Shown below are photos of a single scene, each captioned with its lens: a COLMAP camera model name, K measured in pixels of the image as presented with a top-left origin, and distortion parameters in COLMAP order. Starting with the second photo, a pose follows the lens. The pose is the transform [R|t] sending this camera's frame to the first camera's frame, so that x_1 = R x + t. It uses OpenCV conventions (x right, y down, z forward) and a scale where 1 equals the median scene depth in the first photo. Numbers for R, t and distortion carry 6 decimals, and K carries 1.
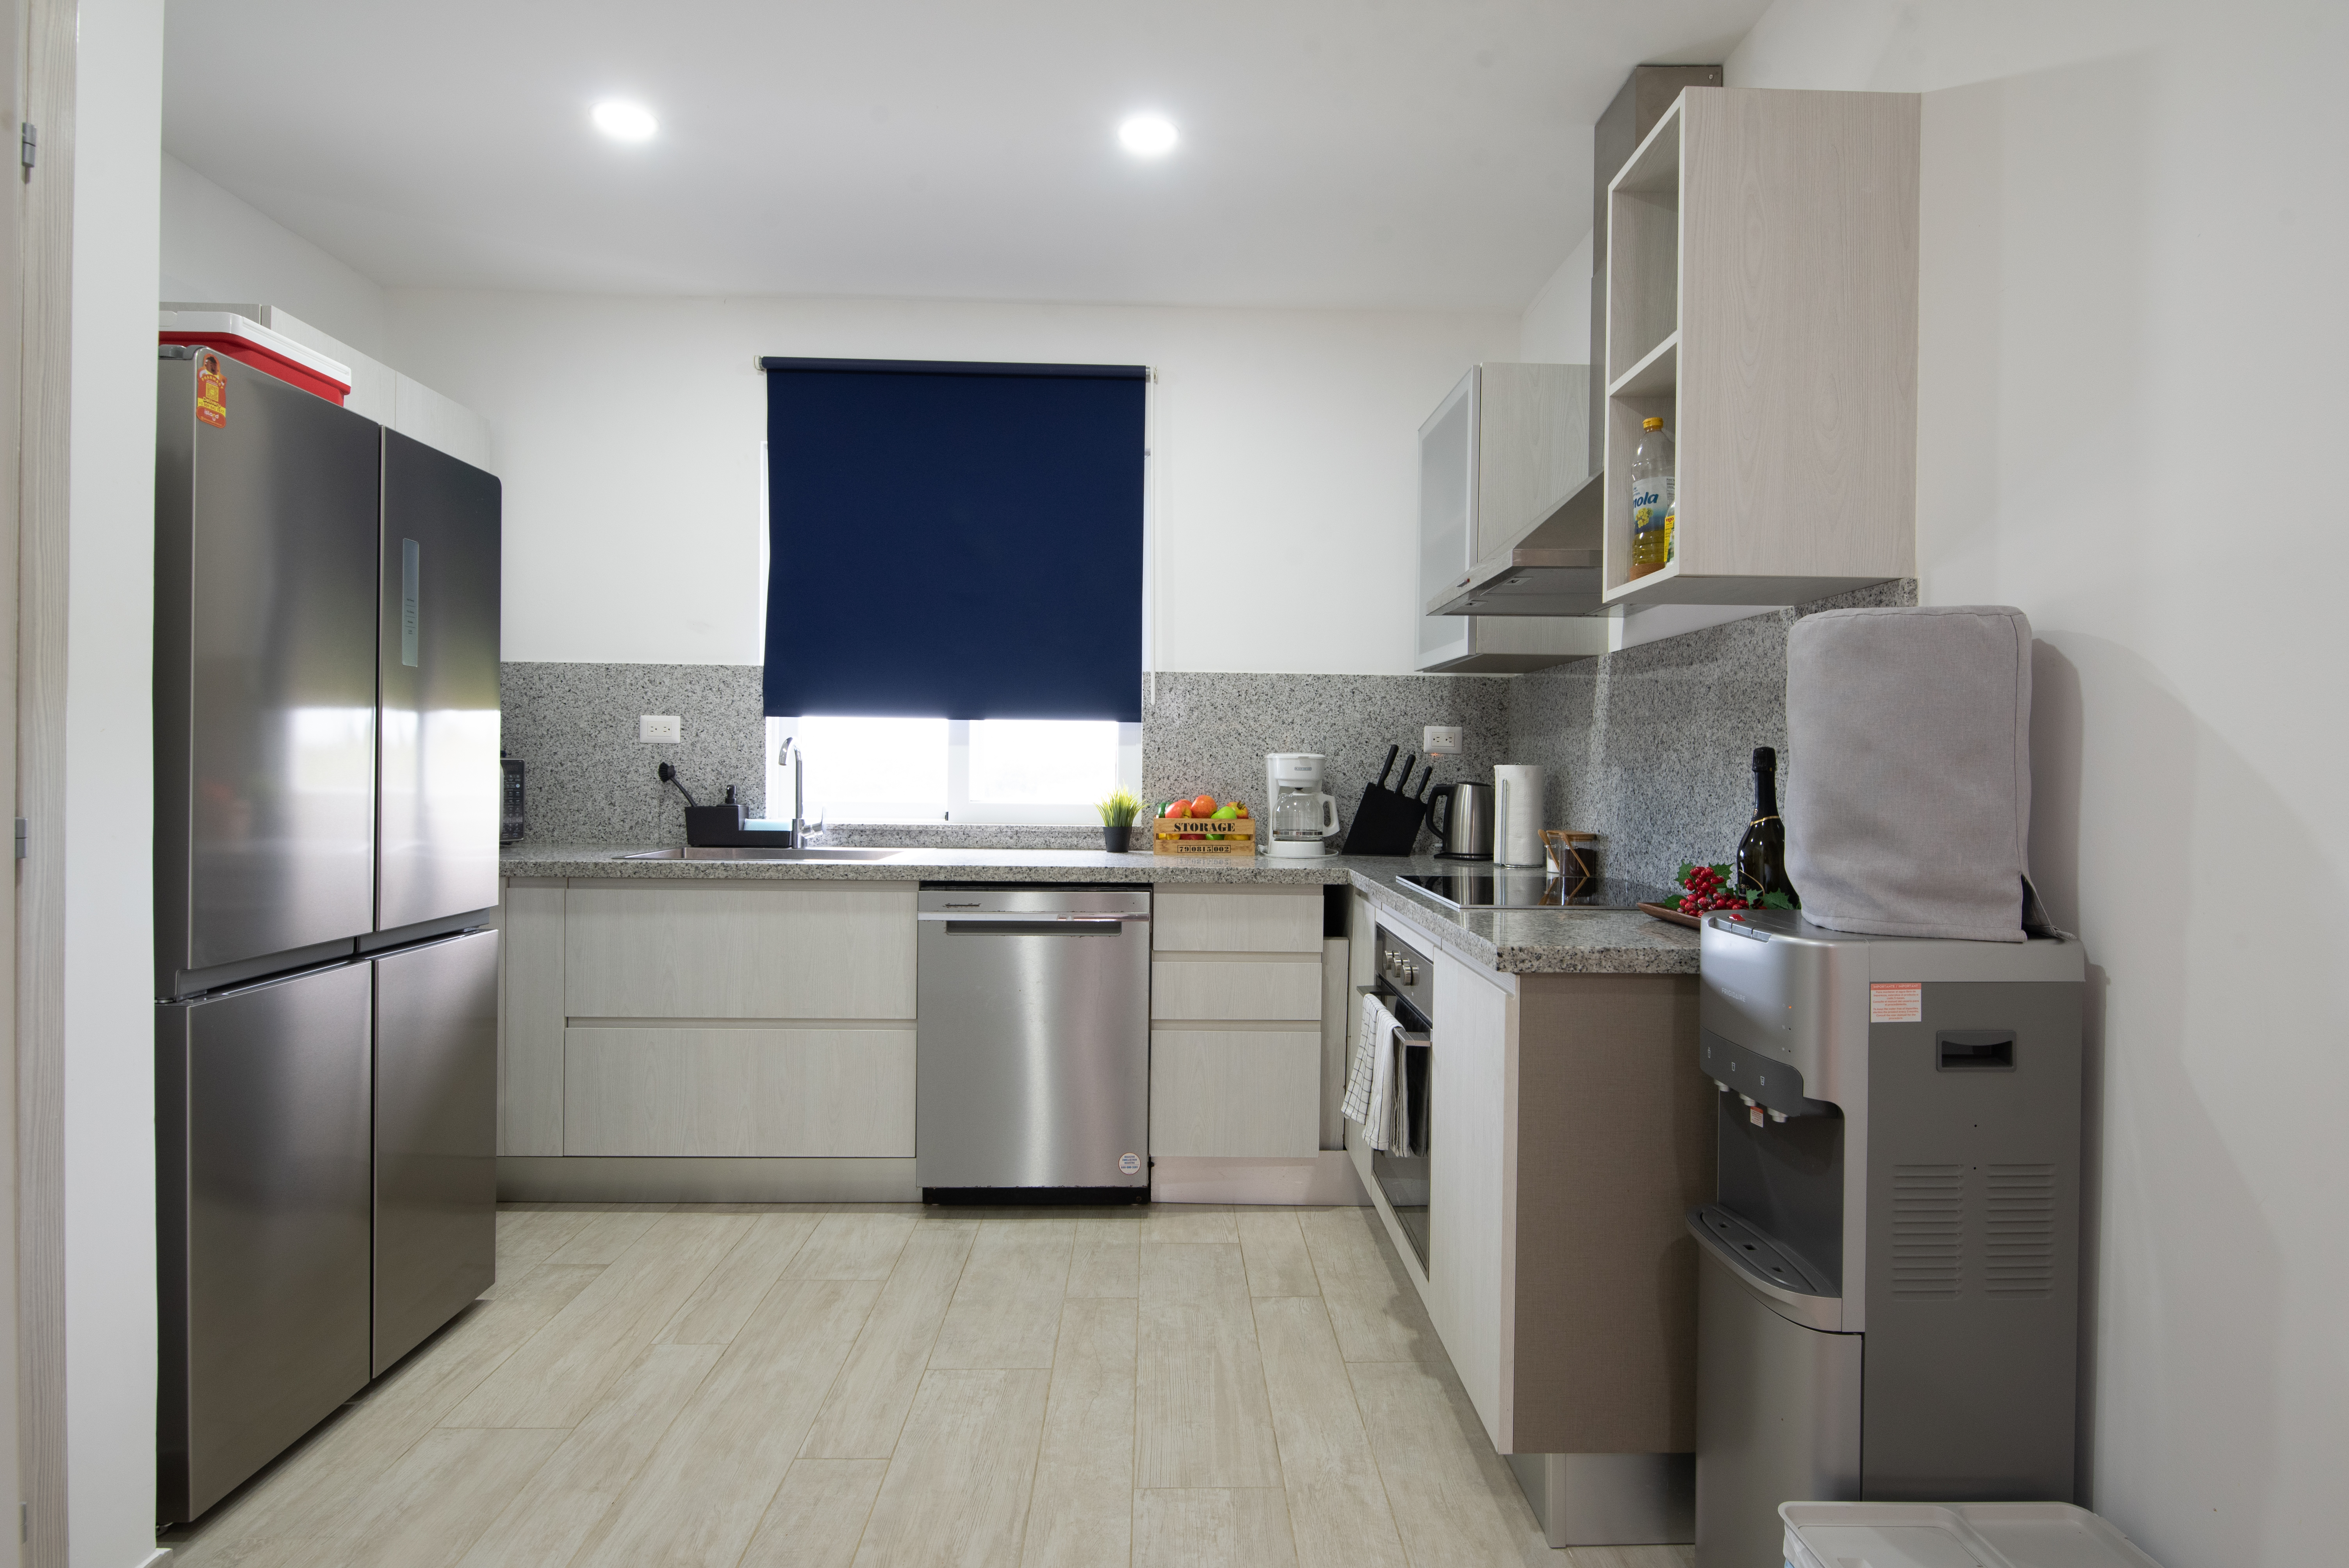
lens RADIAL K [[1217.9, 0, 1172.9], [0, 1217.9, 774.9], [0, 0, 1]] dist [0.000979, 0.000697]
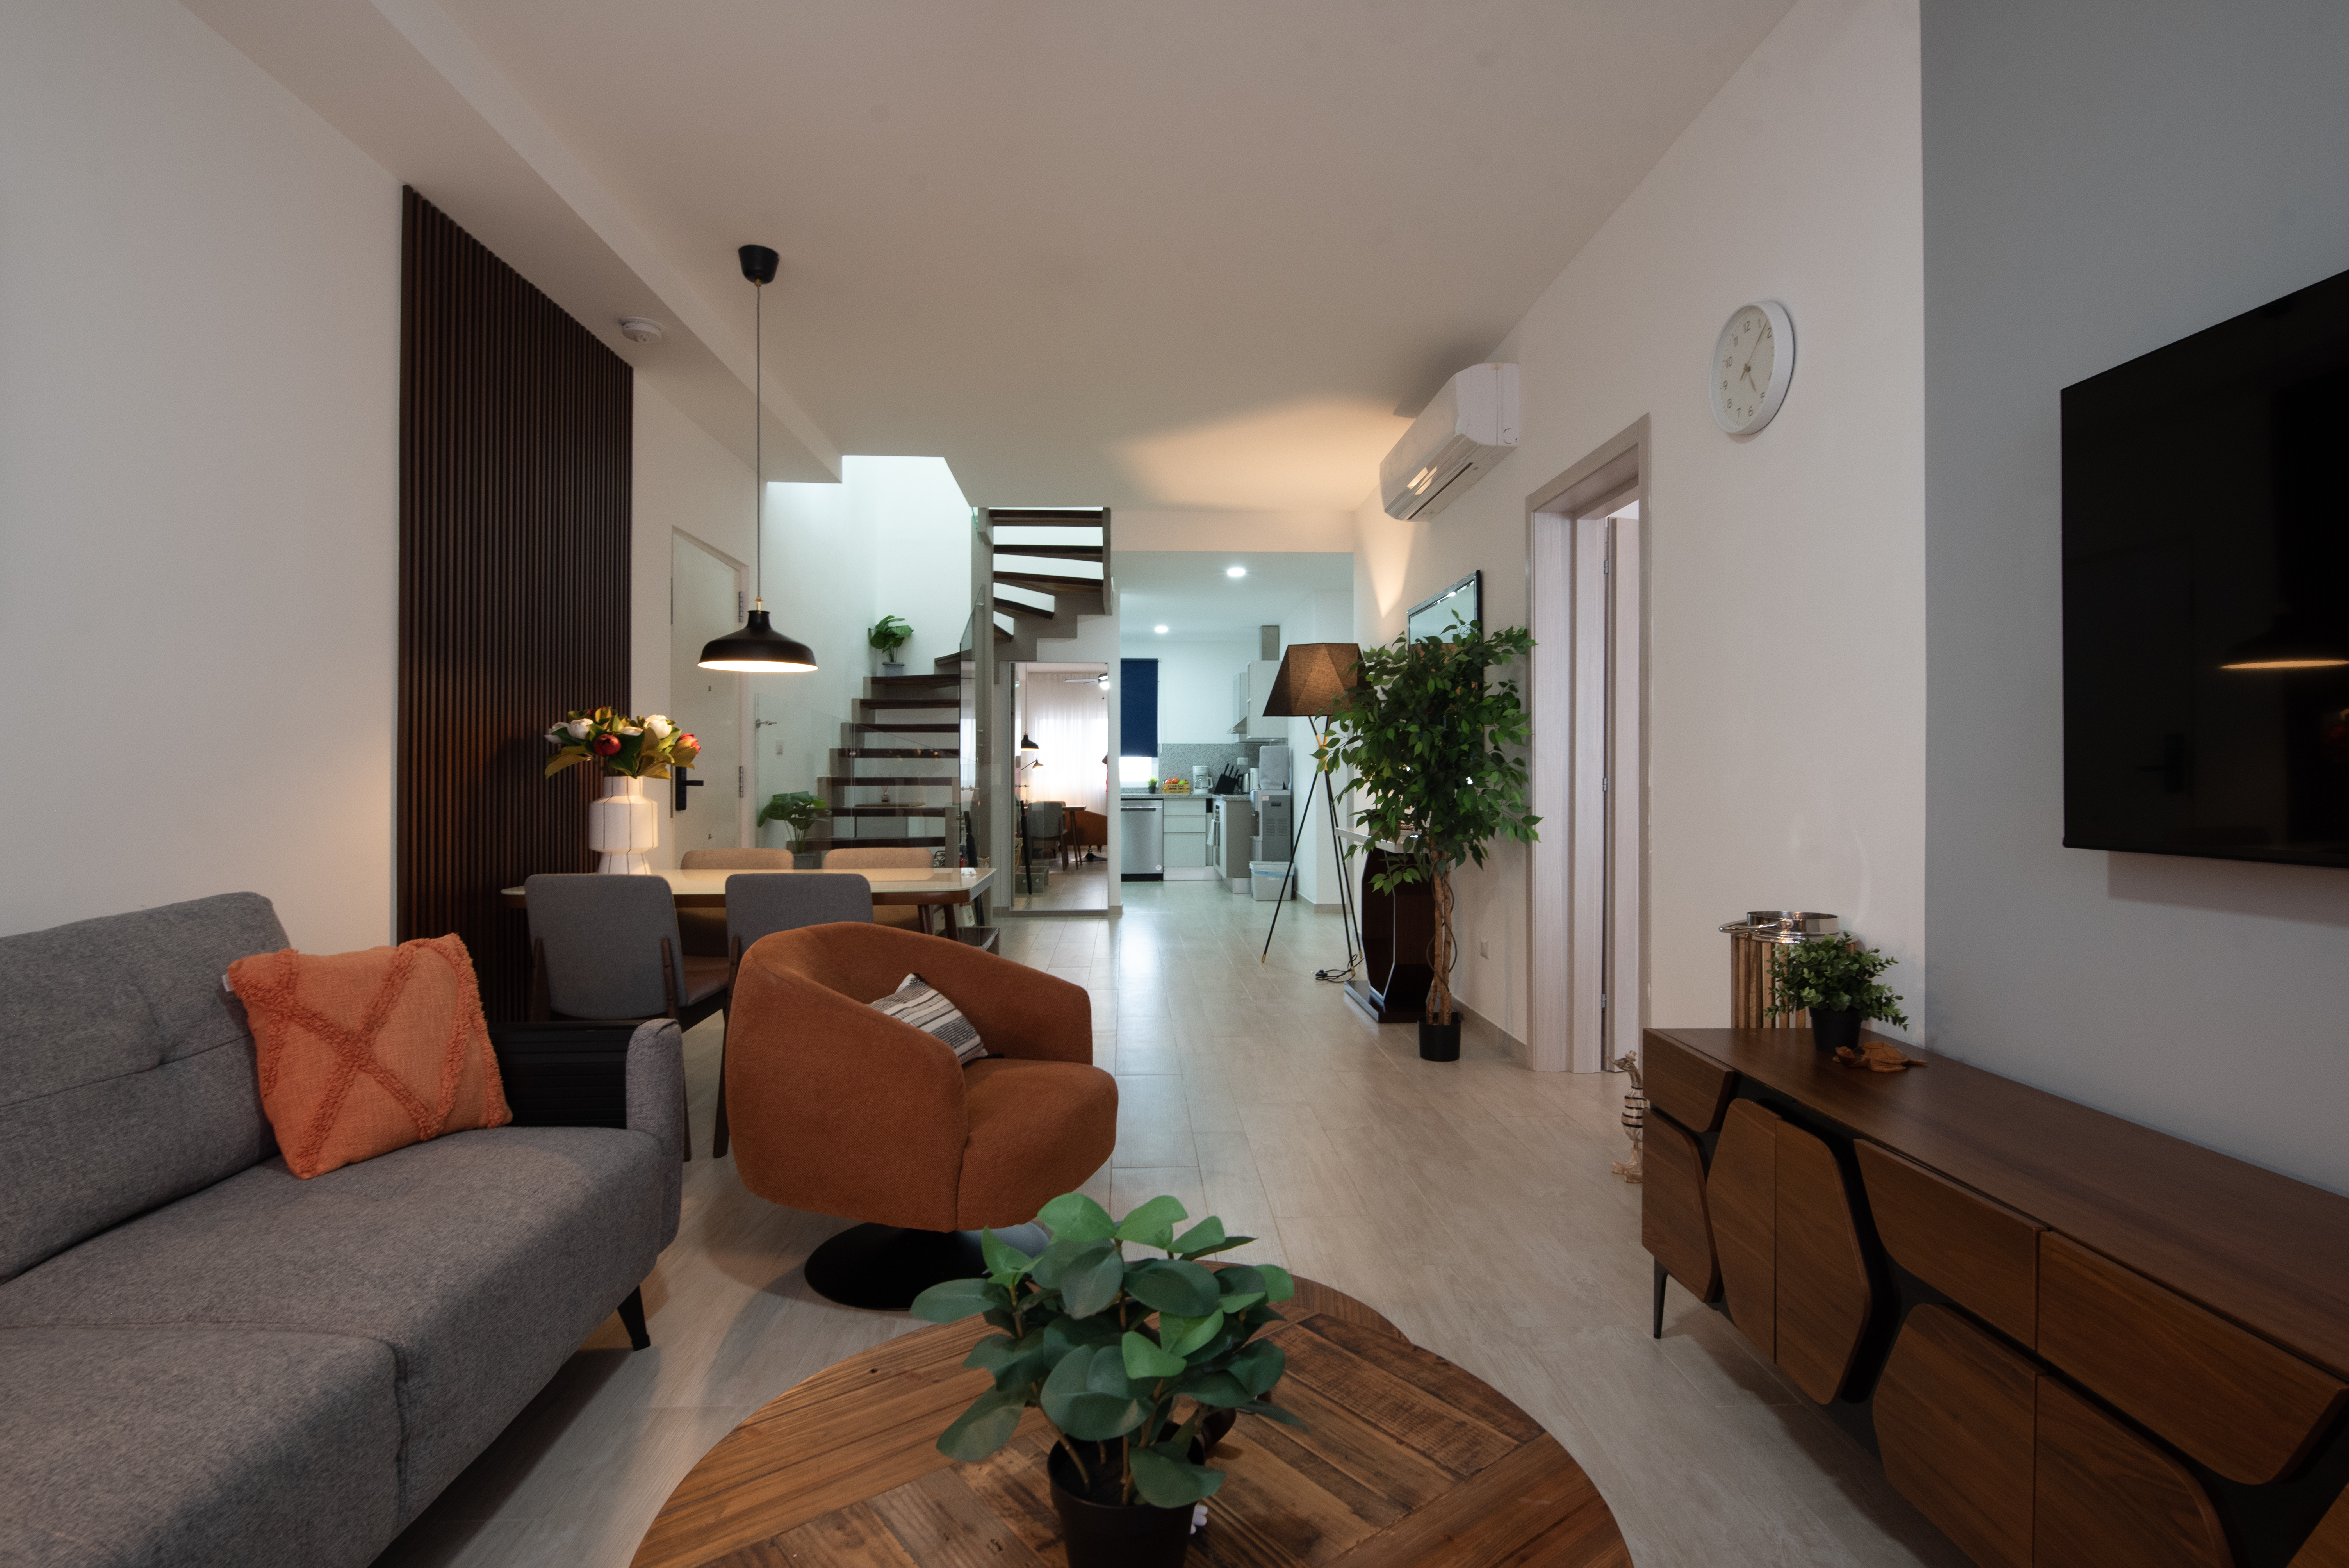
lens RADIAL K [[1152.7, 0, 1175.1], [0, 1152.7, 775.9], [0, 0, 1]] dist [0.001773, -0.002615]
pose [[0.999467, -0.012984, 0.029964, -0.080991], [0.013132, 0.999903, -0.004740, 0.028519], [-0.029899, 0.005131, 0.999540, -2.479779]]
